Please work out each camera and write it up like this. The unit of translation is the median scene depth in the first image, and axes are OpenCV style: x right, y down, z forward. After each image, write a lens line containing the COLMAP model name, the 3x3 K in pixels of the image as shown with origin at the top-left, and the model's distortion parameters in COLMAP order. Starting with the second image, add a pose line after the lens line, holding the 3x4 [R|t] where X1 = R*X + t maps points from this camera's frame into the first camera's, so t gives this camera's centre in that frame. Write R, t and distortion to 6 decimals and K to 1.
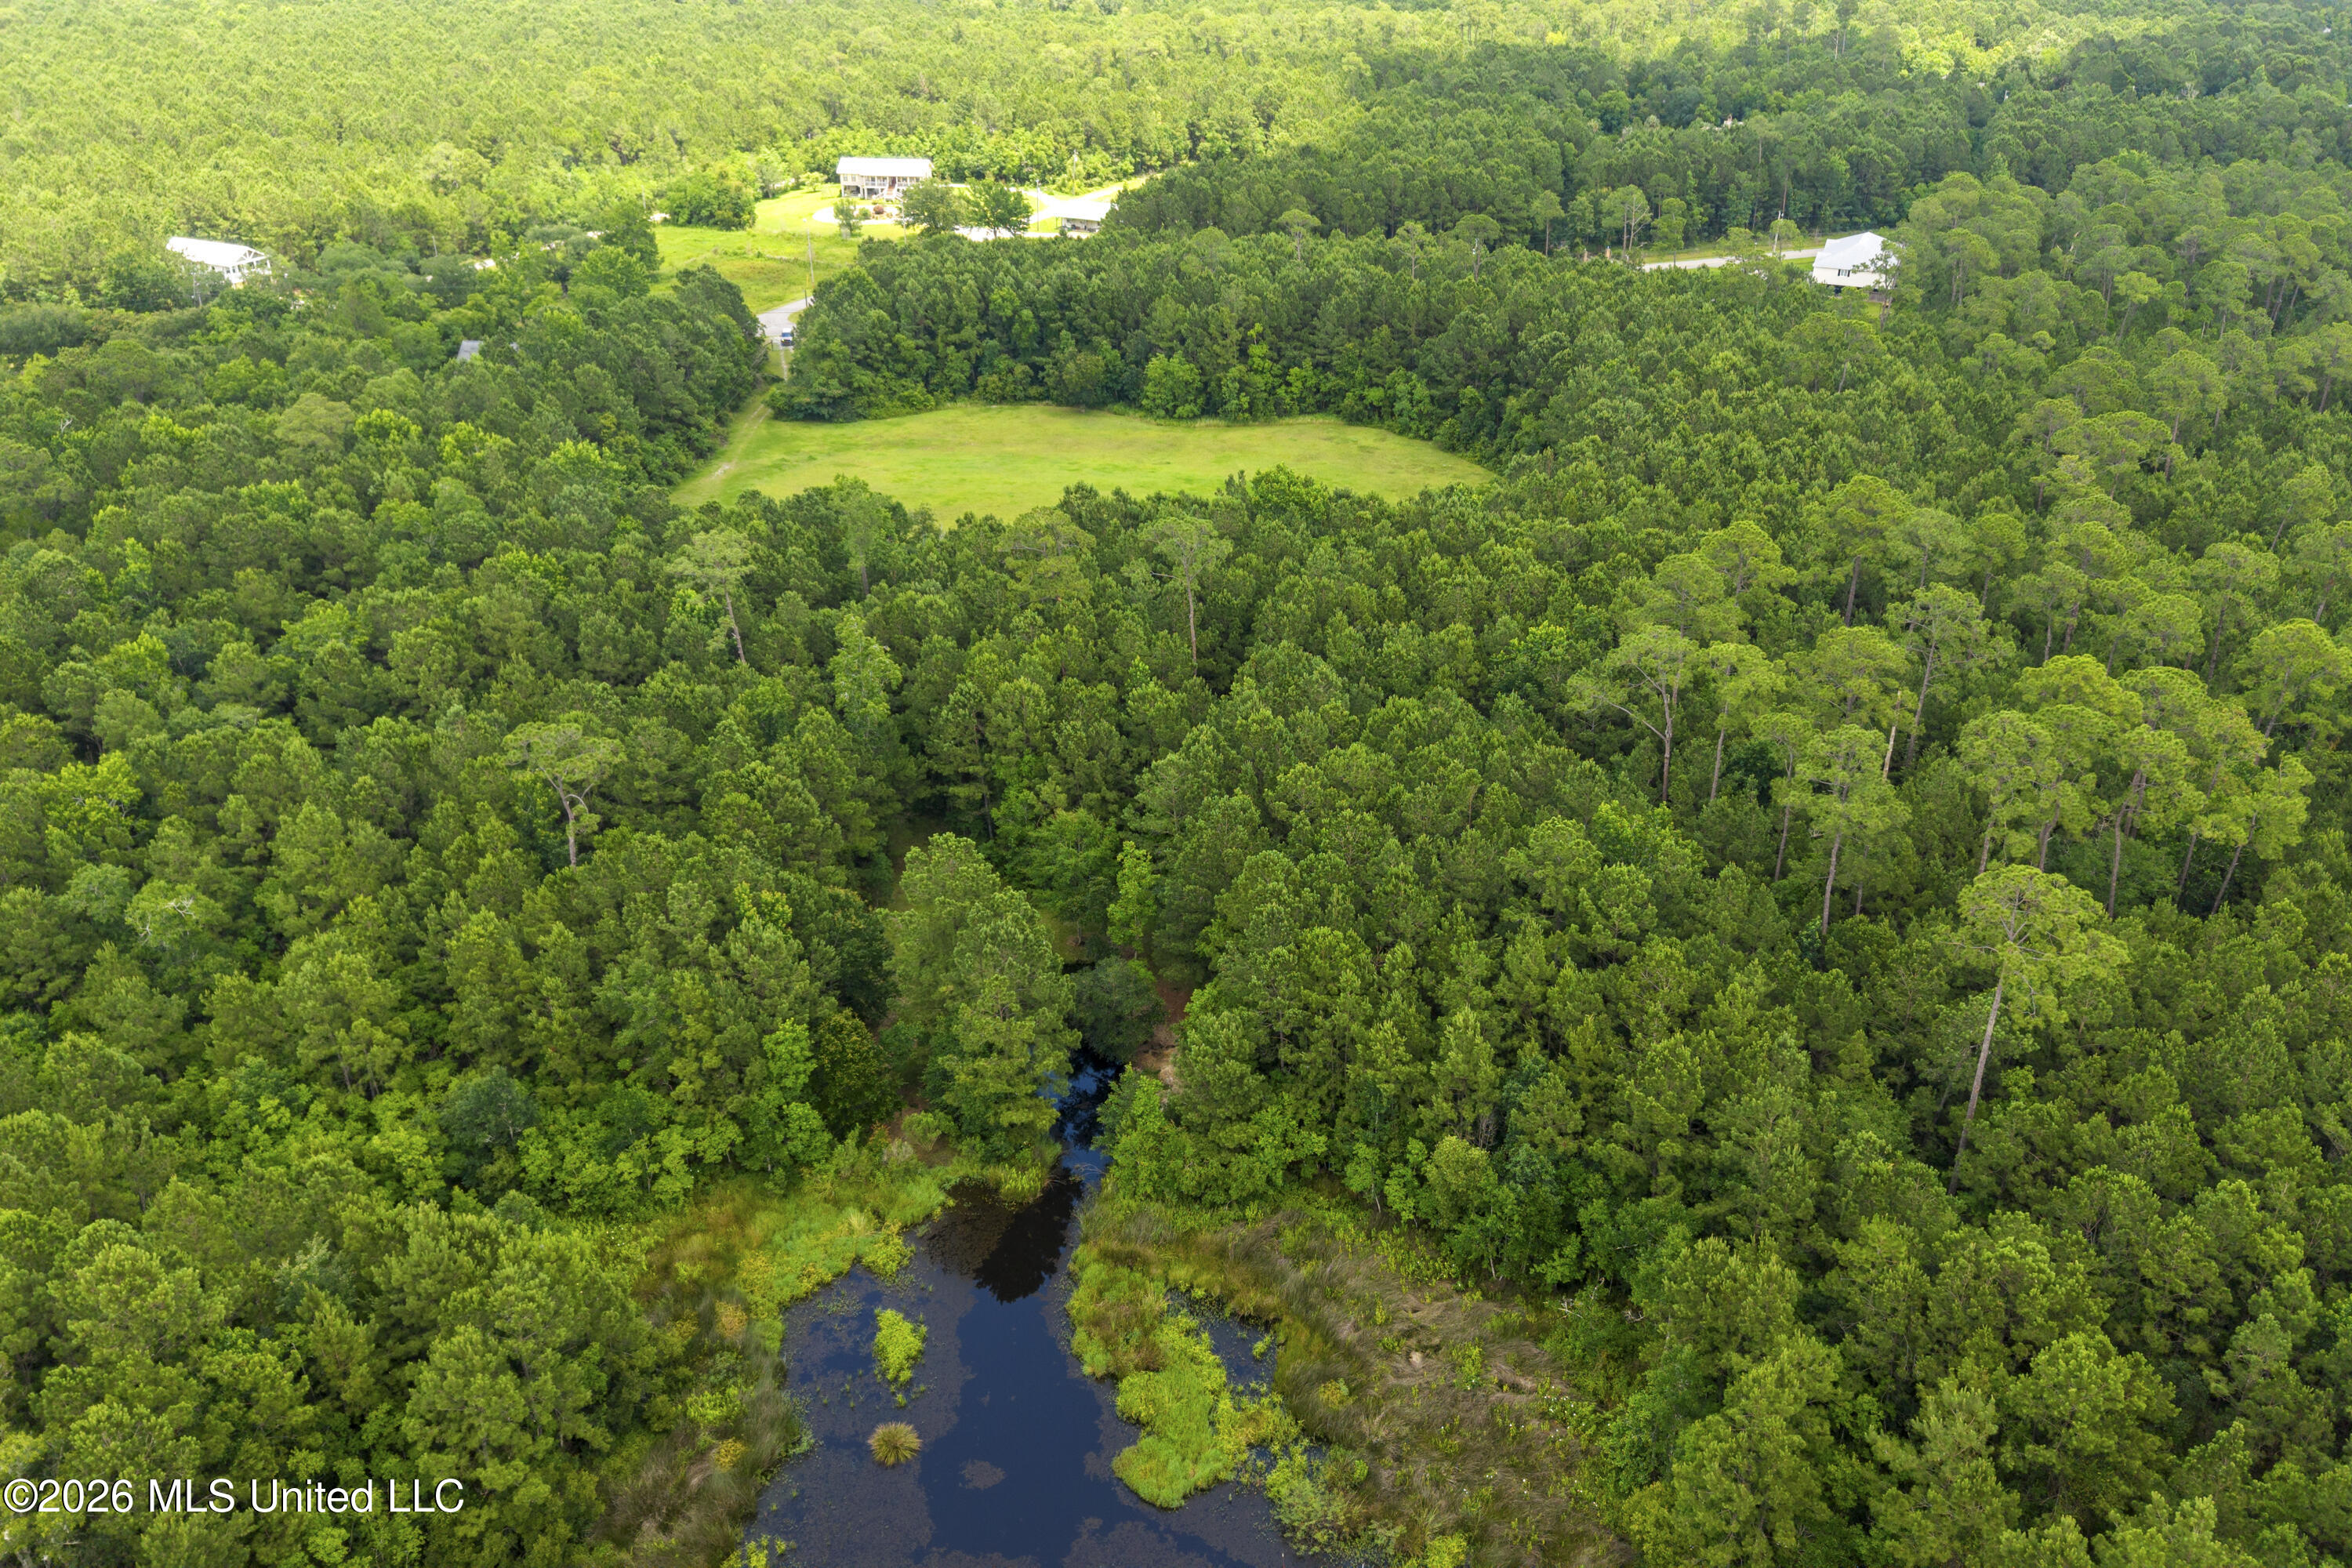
lens RADIAL K [[1802.3, 0, 1170.3], [0, 1802.3, 795.0], [0, 0, 1]] dist [0.043057, -0.039226]
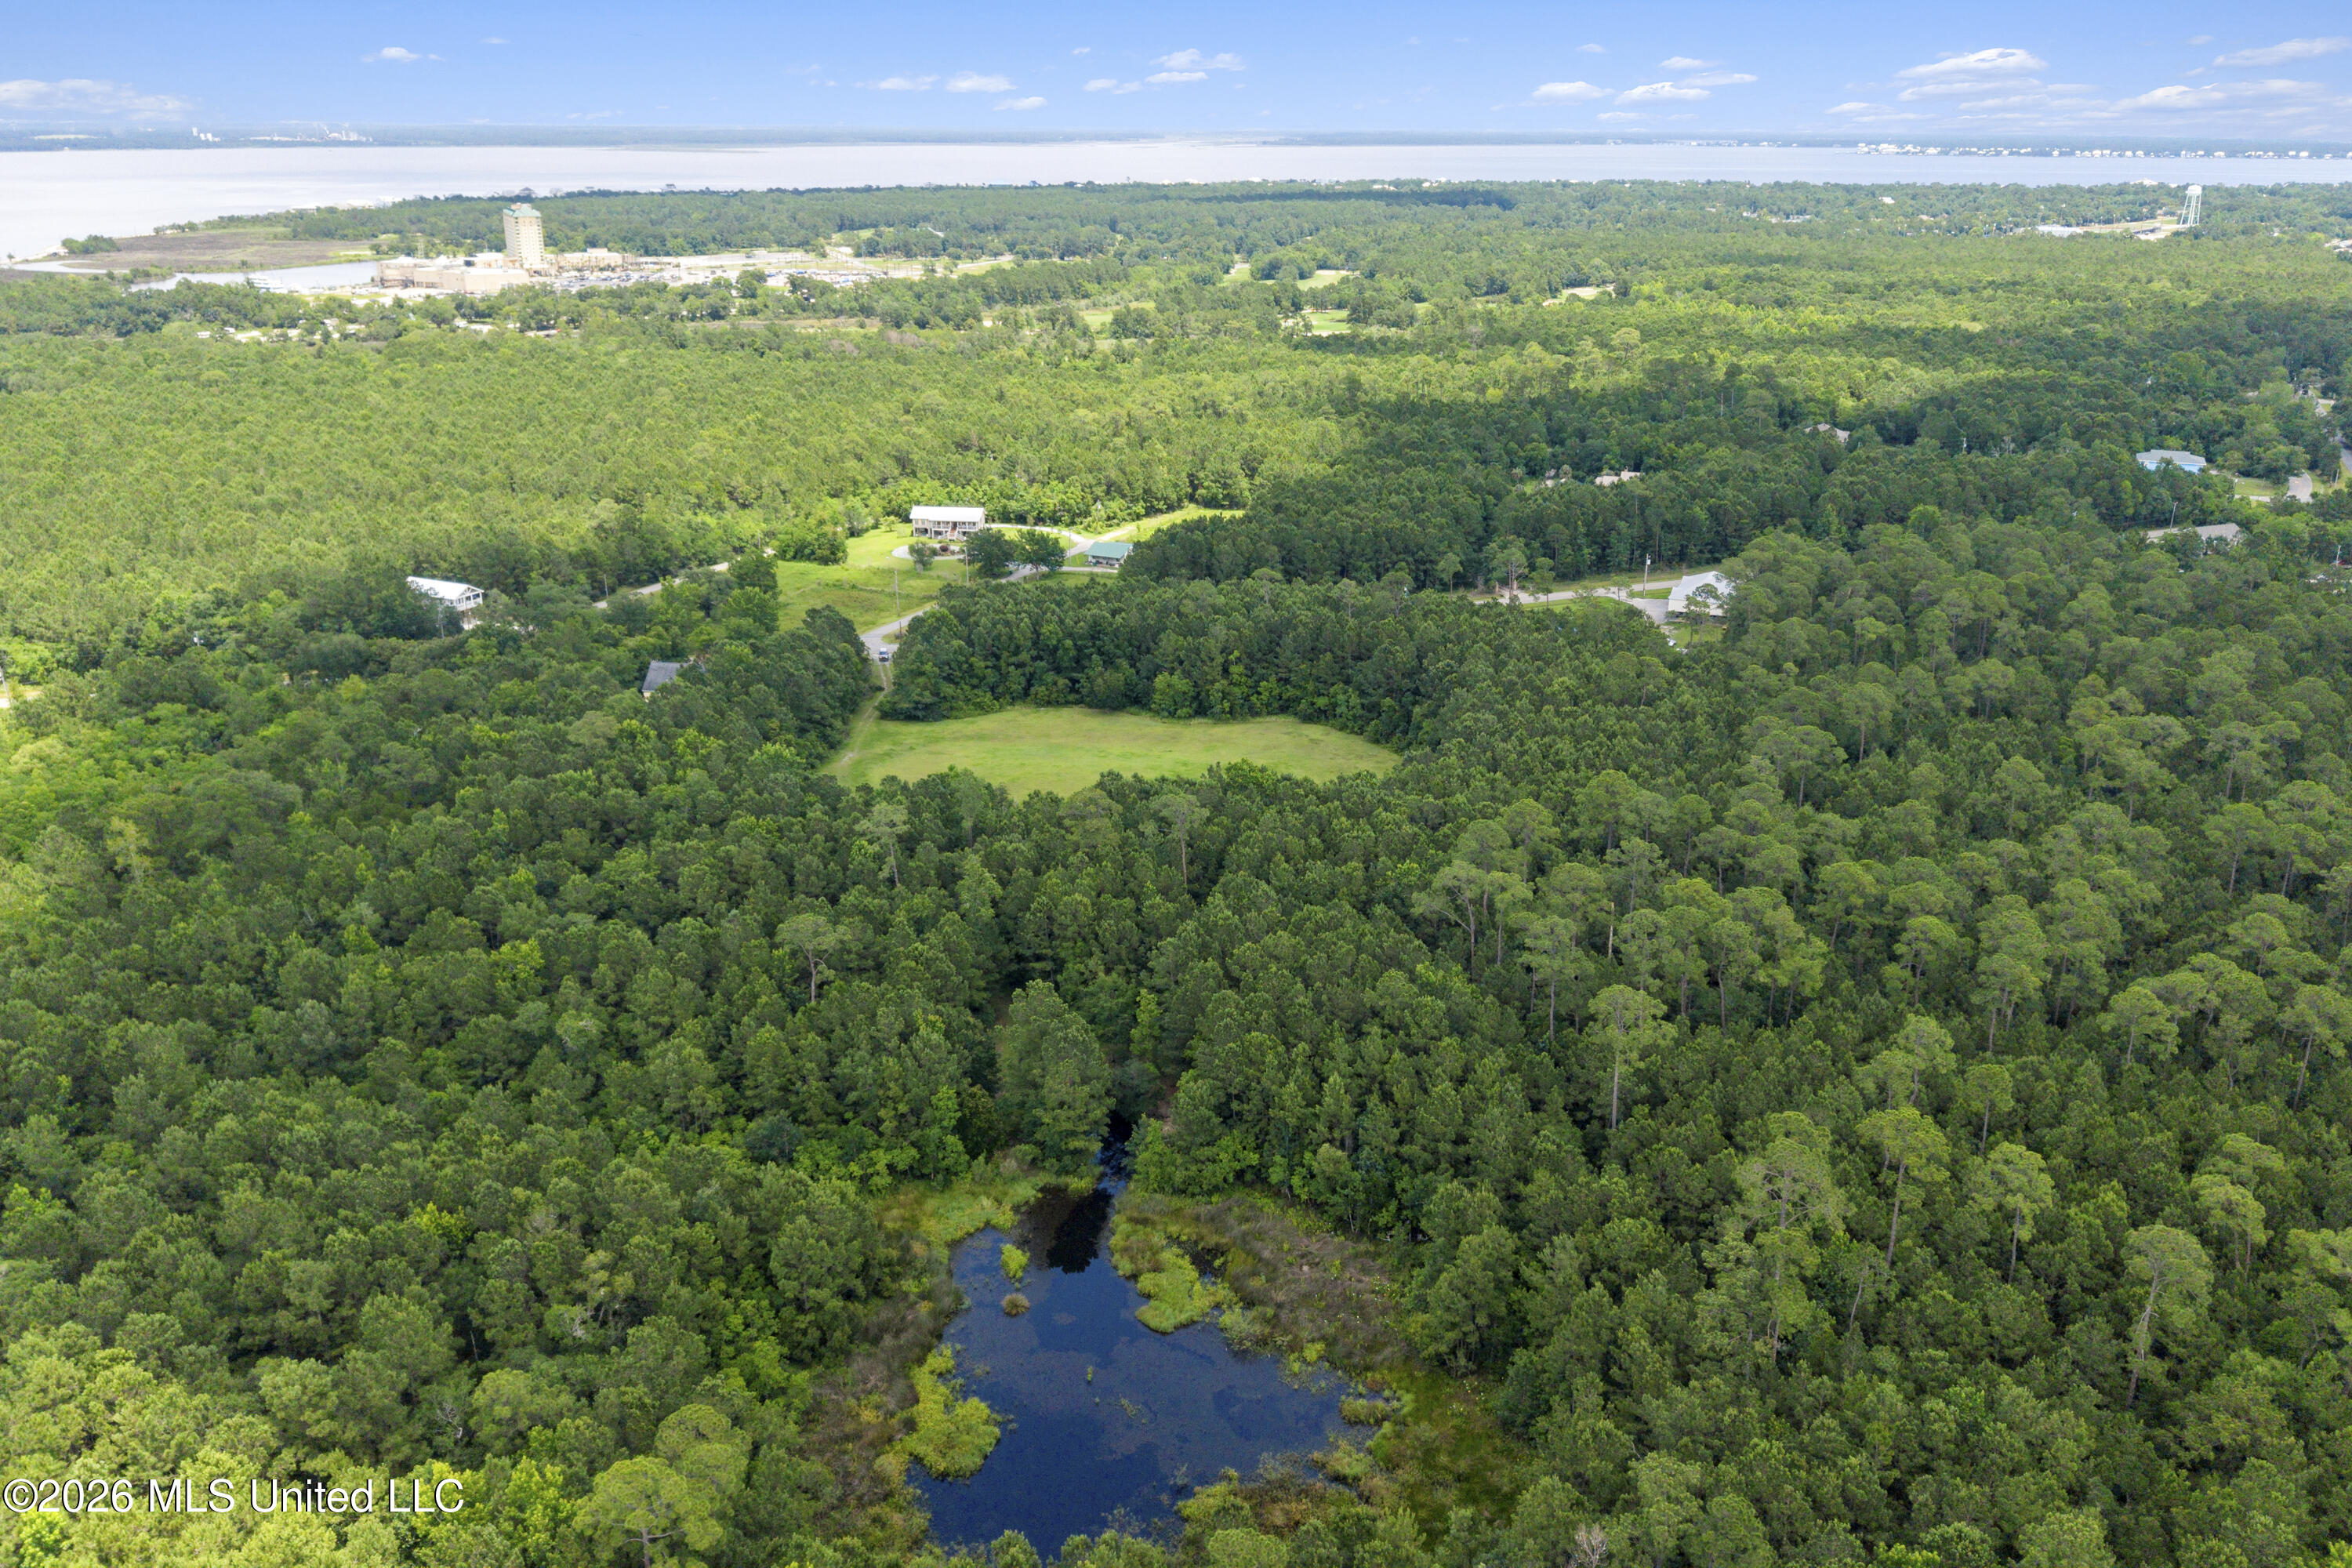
lens RADIAL K [[1802.3, 0, 1182.1], [0, 1802.3, 781.6], [0, 0, 1]] dist [0.043057, -0.039226]
pose [[0.999996, 0.000929, 0.002703, 0.006497], [-0.000511, 0.988606, -0.150523, 0.073814], [-0.002812, 0.150521, 0.988603, -0.575763]]
